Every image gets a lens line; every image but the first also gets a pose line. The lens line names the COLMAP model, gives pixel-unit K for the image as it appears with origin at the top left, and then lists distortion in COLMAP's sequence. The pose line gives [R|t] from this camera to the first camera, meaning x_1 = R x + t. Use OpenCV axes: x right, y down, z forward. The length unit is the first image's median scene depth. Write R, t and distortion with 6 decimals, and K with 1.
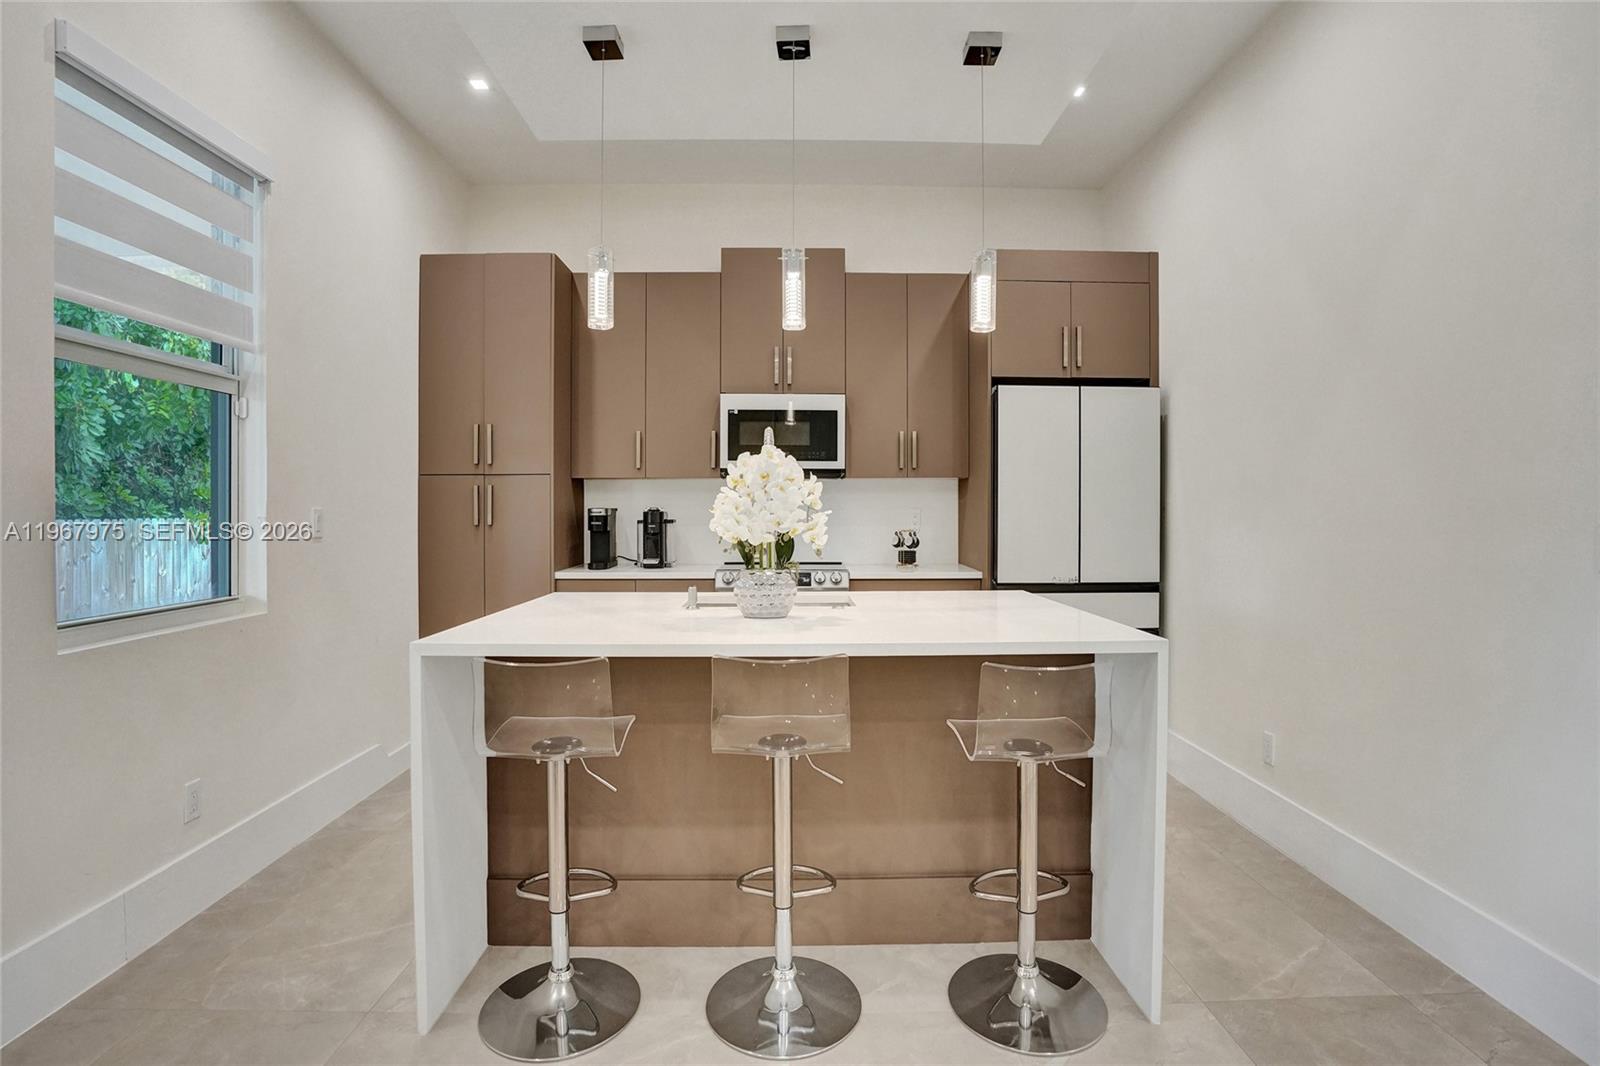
lens RADIAL K [[785.4, 0, 832.0], [0, 785.4, 511.6], [0, 0, 1]] dist [-0.060369, 0.021055]
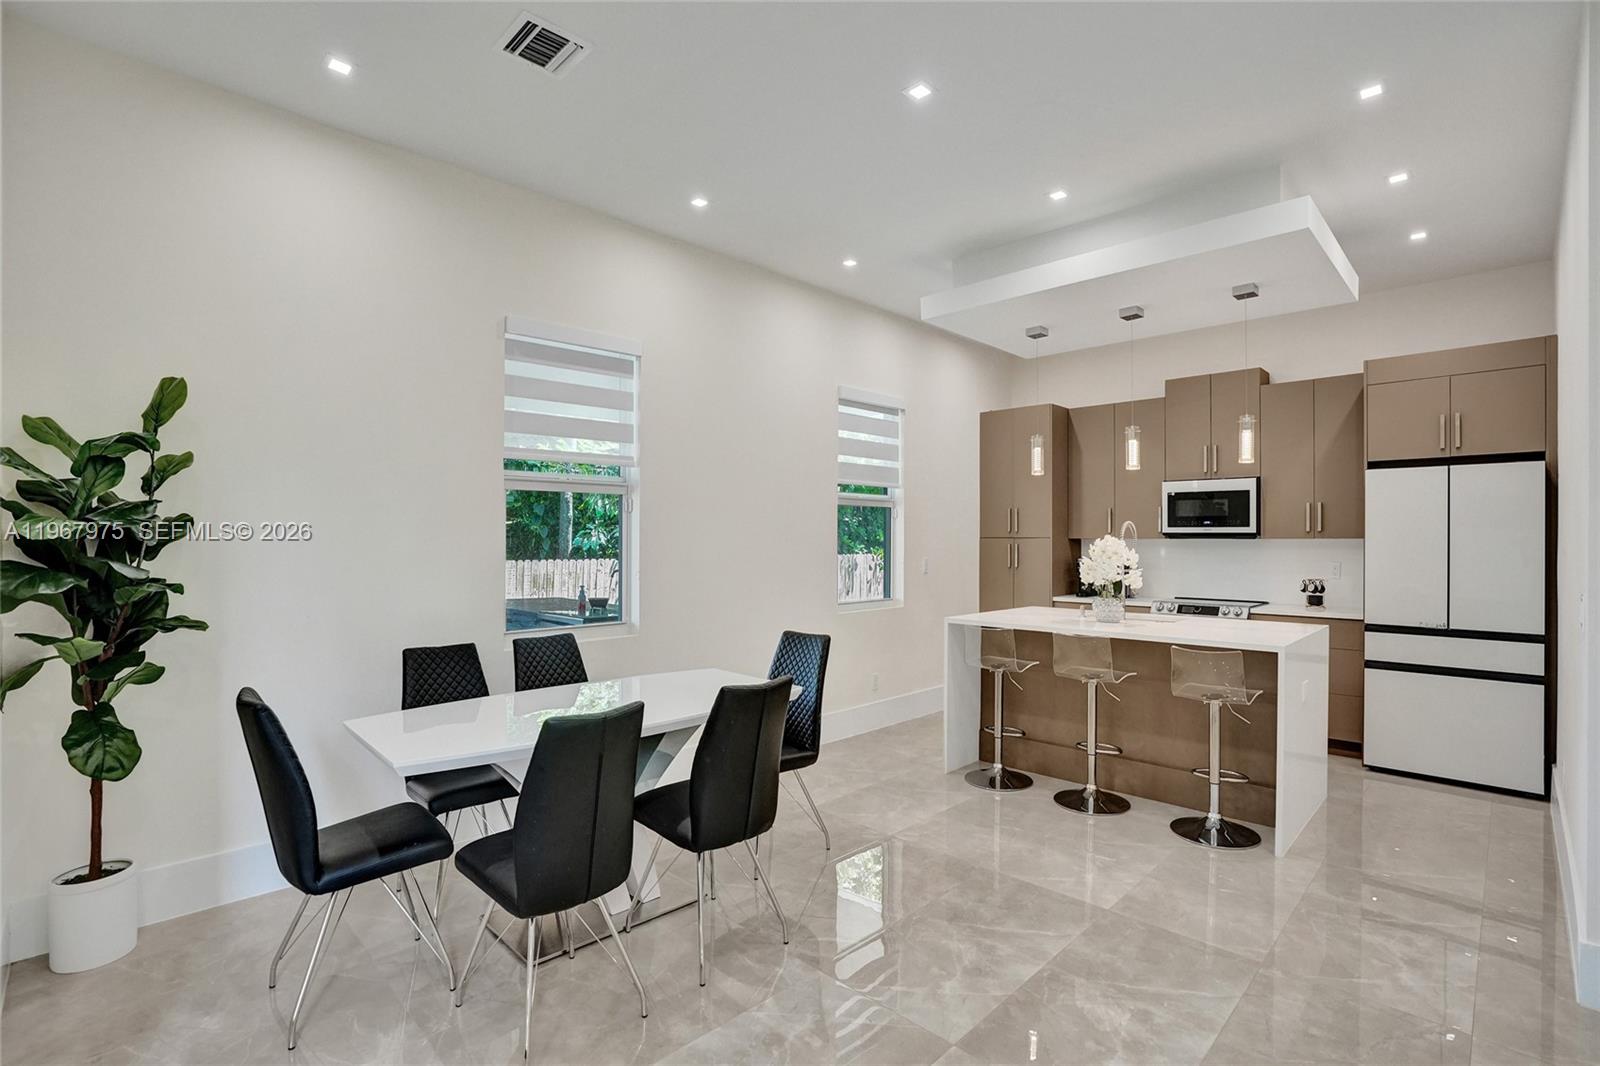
lens RADIAL K [[763.7, 0, 809.2], [0, 763.7, 532.7], [0, 0, 1]] dist [-0.062631, 0.021549]
pose [[0.706284, 0.000485, -0.707929, 0.426386], [-0.010133, 0.999904, -0.009425, -0.037062], [0.707856, 0.013831, 0.706221, -0.510844]]
